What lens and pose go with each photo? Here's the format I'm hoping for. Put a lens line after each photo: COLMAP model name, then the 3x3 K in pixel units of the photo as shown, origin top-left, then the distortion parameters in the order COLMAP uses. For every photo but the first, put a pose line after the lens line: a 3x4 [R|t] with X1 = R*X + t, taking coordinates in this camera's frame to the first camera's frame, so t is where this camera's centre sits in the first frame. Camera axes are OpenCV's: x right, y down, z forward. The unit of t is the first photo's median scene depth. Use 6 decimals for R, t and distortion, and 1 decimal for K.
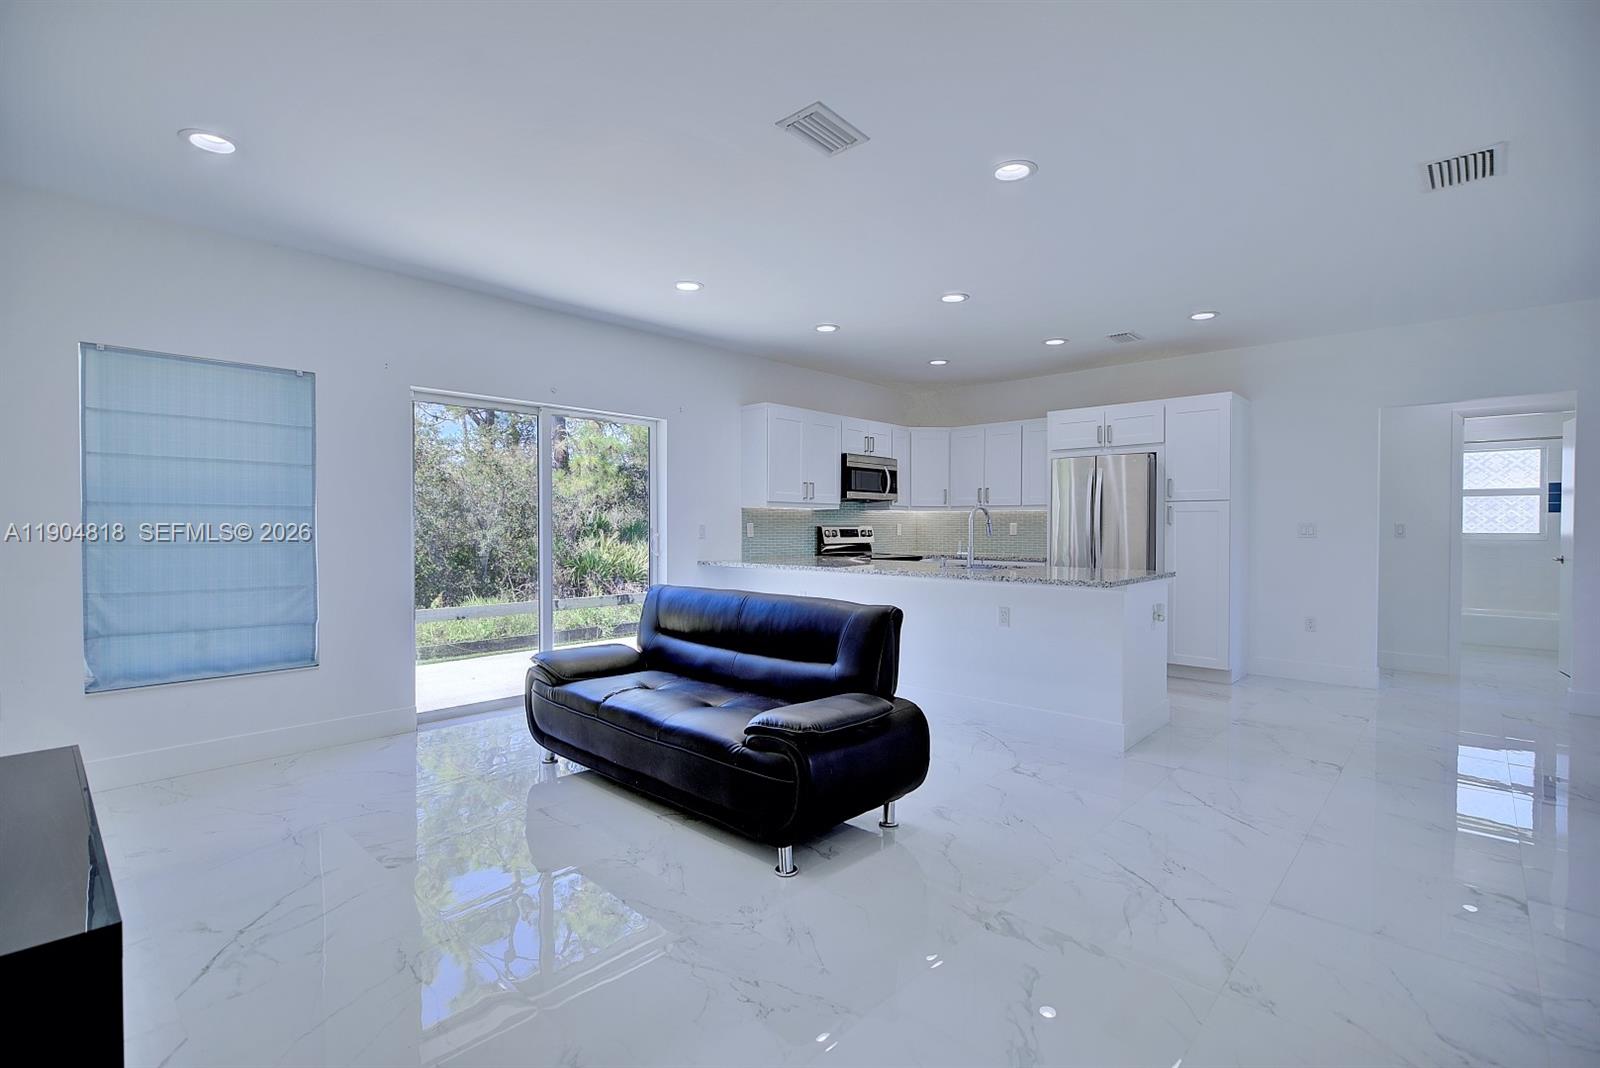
lens RADIAL K [[730.4, 0, 800.7], [0, 730.4, 532.1], [0, 0, 1]] dist [-0.003967, -0.001108]
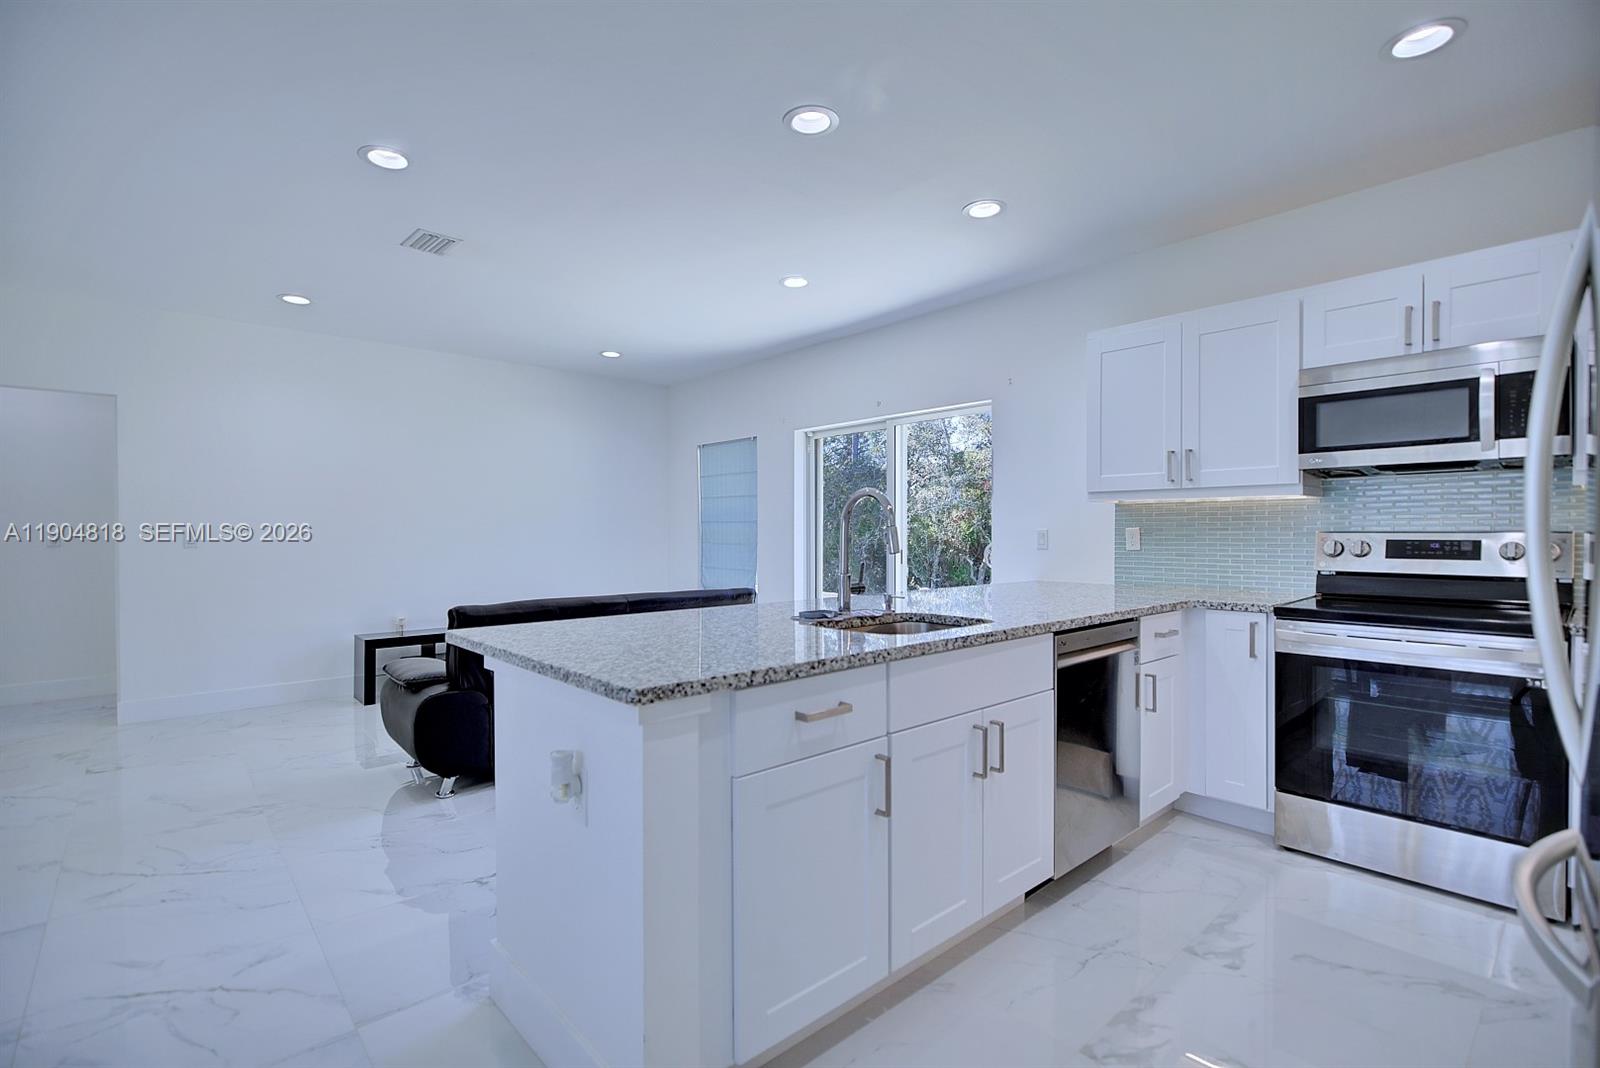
lens RADIAL K [[730.4, 0, 801.5], [0, 730.4, 533.3], [0, 0, 1]] dist [-0.003967, -0.001108]
pose [[-0.089453, 0.000683, -0.995991, 0.650397], [-0.006453, 0.999978, 0.001265, -0.007390], [0.995970, 0.006541, -0.089447, 0.893427]]
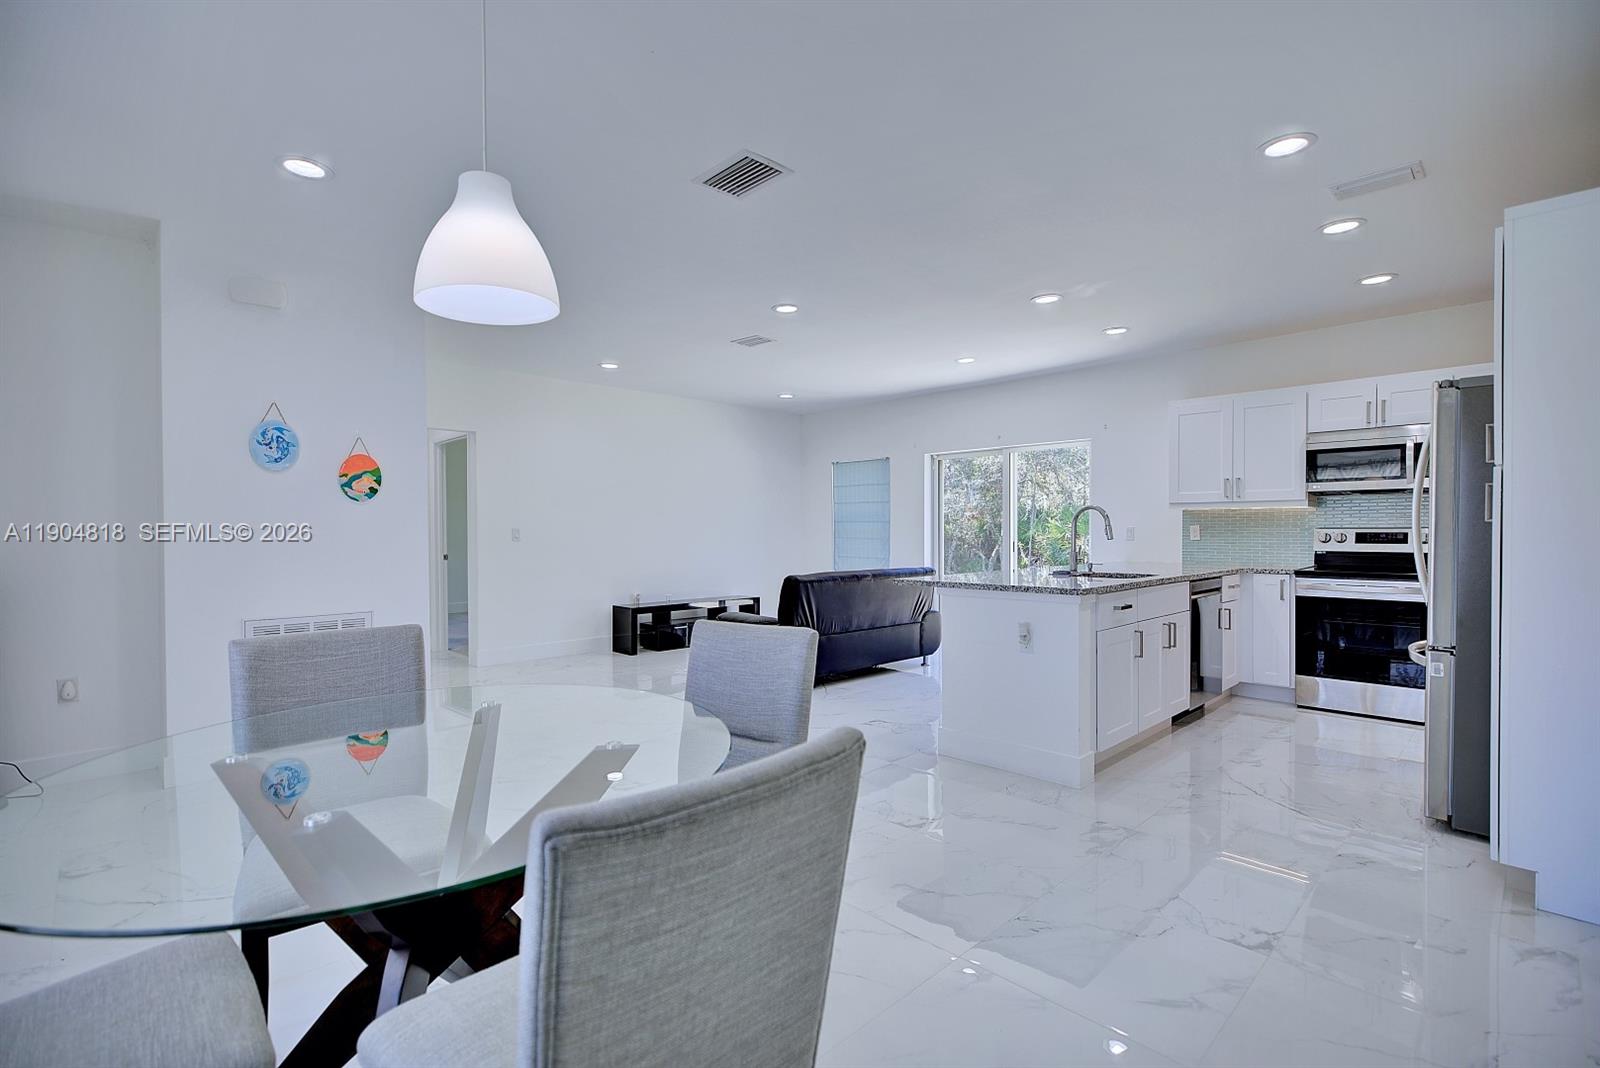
lens RADIAL K [[730.4, 0, 801.5], [0, 730.4, 535.0], [0, 0, 1]] dist [-0.003967, -0.001108]
pose [[-0.048550, 0.005631, -0.998805, 1.040696], [-0.004476, 0.999973, 0.005855, -0.003815], [0.998811, 0.004755, -0.048523, 0.613214]]
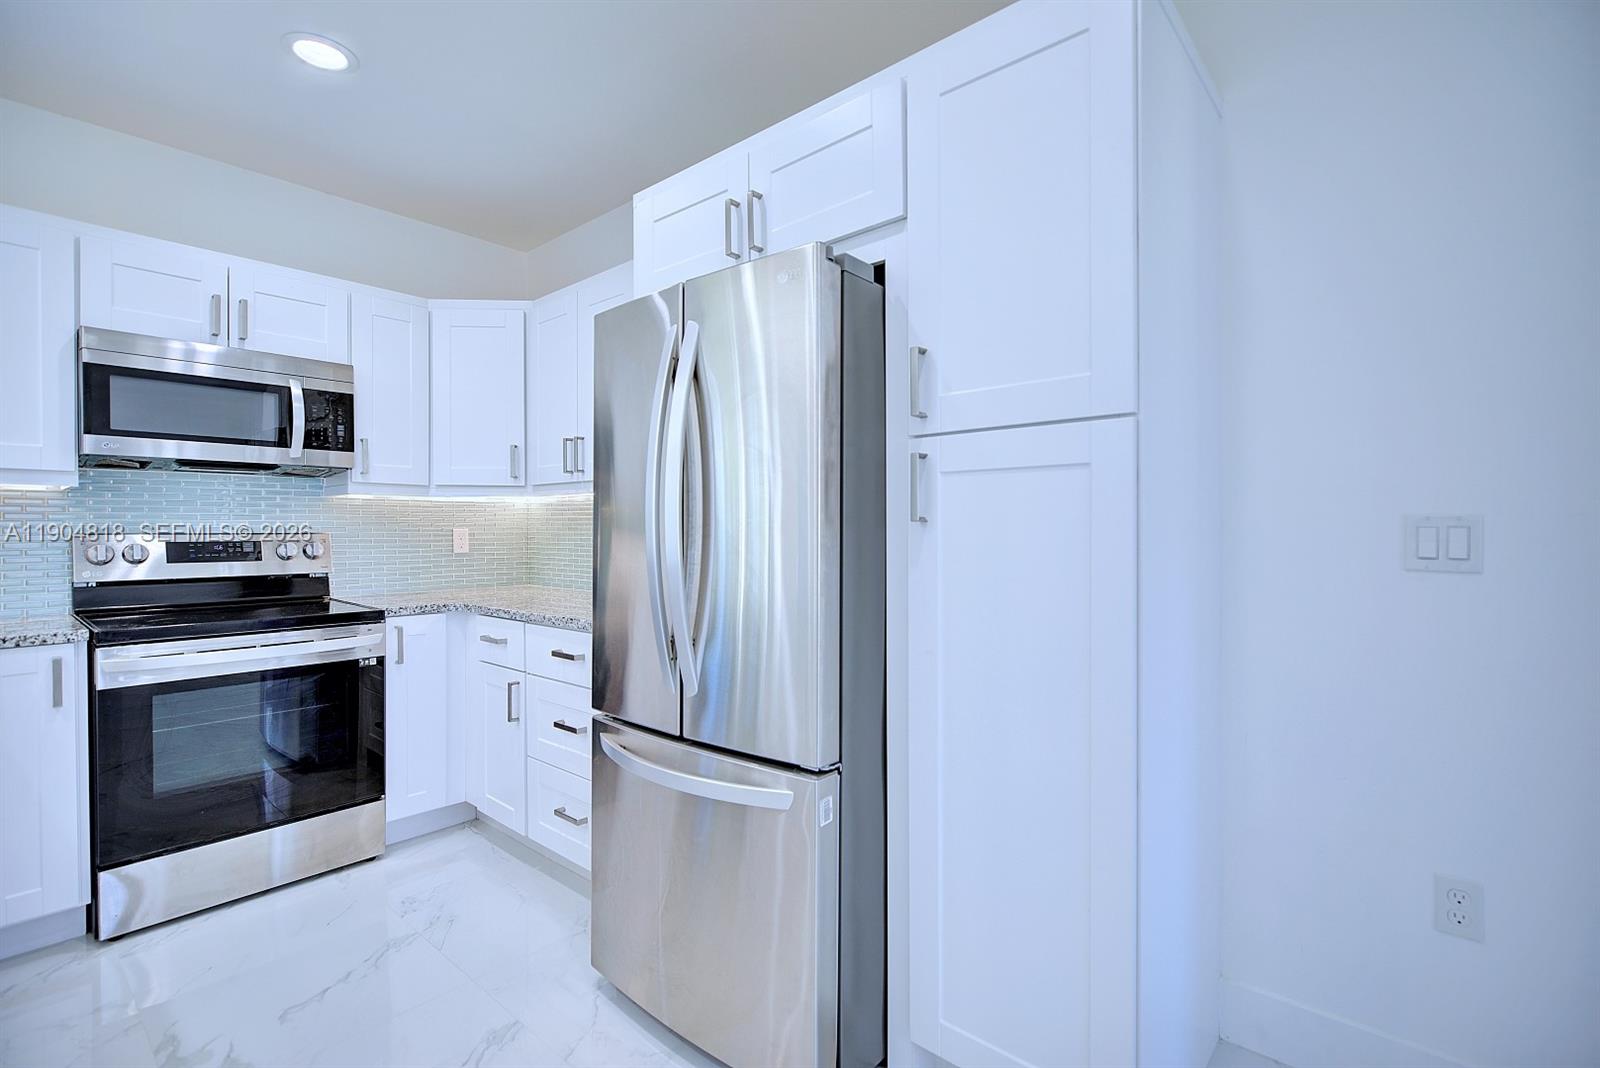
lens RADIAL K [[730.4, 0, 800.5], [0, 730.4, 533.3], [0, 0, 1]] dist [-0.003967, -0.001108]
pose [[0.999428, -0.005662, 0.033349, 0.477618], [0.005777, 0.999978, -0.003365, -0.006682], [-0.033330, 0.003556, 0.999438, 0.778504]]
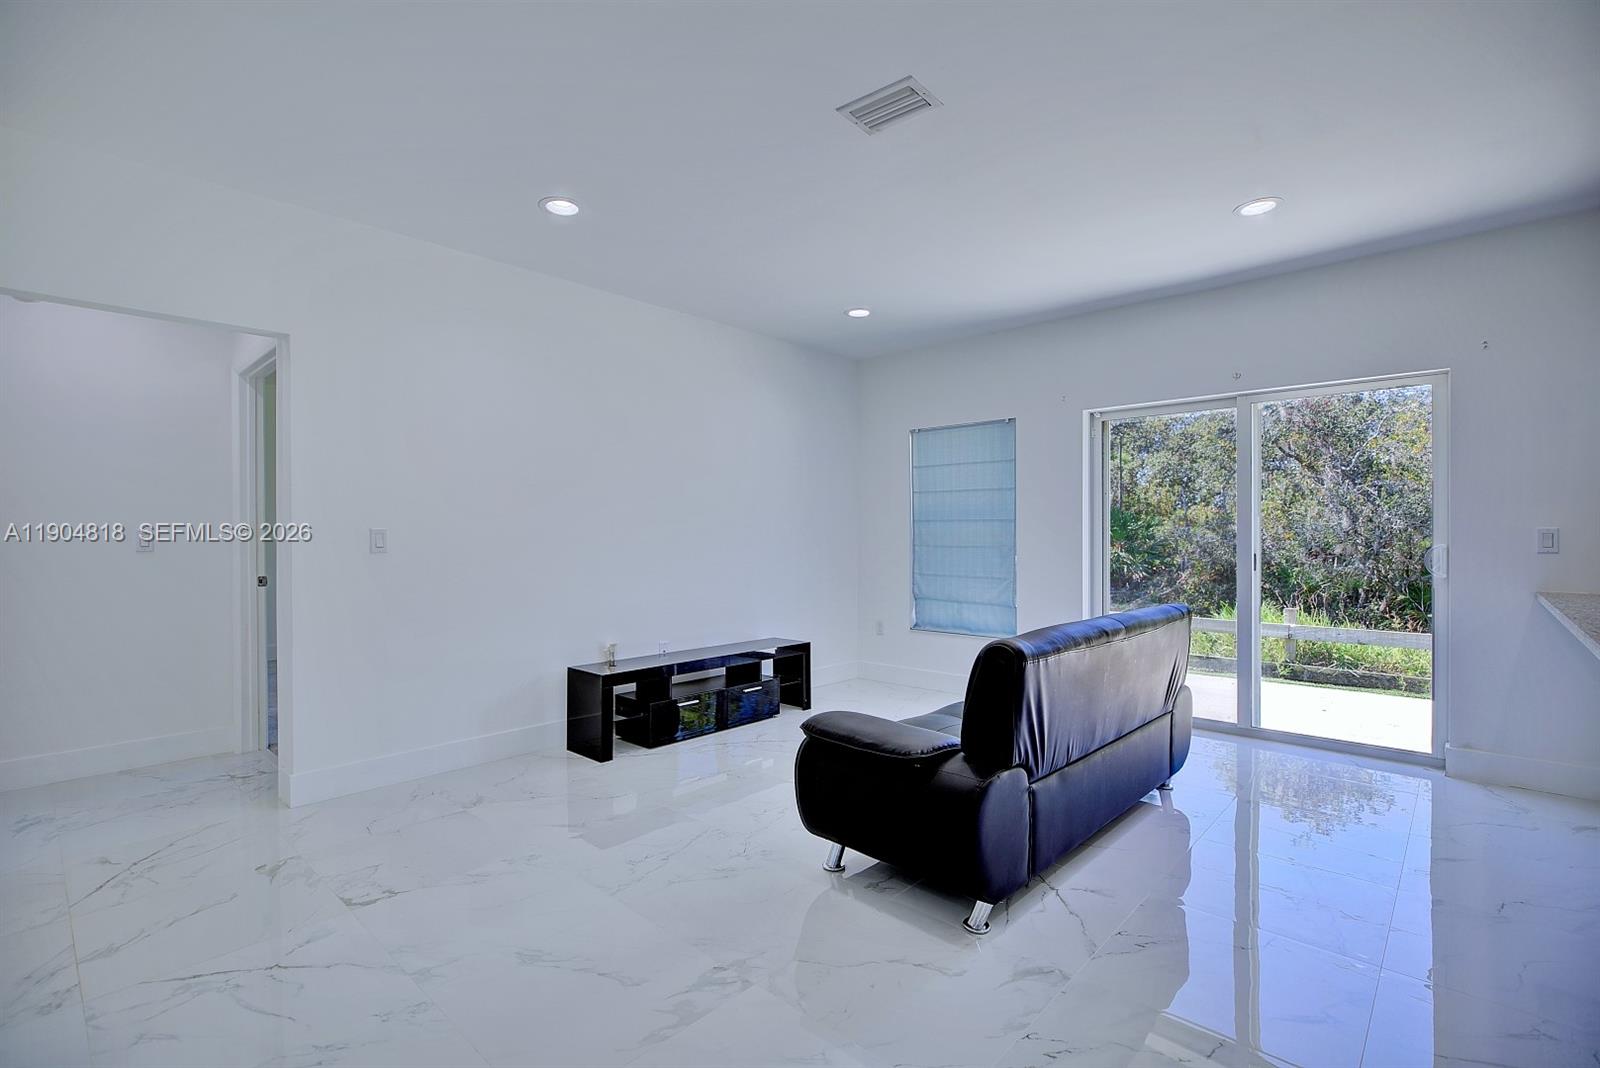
lens RADIAL K [[730.4, 0, 803.3], [0, 730.4, 538.7], [0, 0, 1]] dist [-0.003967, -0.001108]
pose [[0.003476, 0.005194, -0.999980, 0.472492], [-0.006422, 0.999966, 0.005172, -0.002983], [0.999973, 0.006404, 0.003510, 0.441879]]
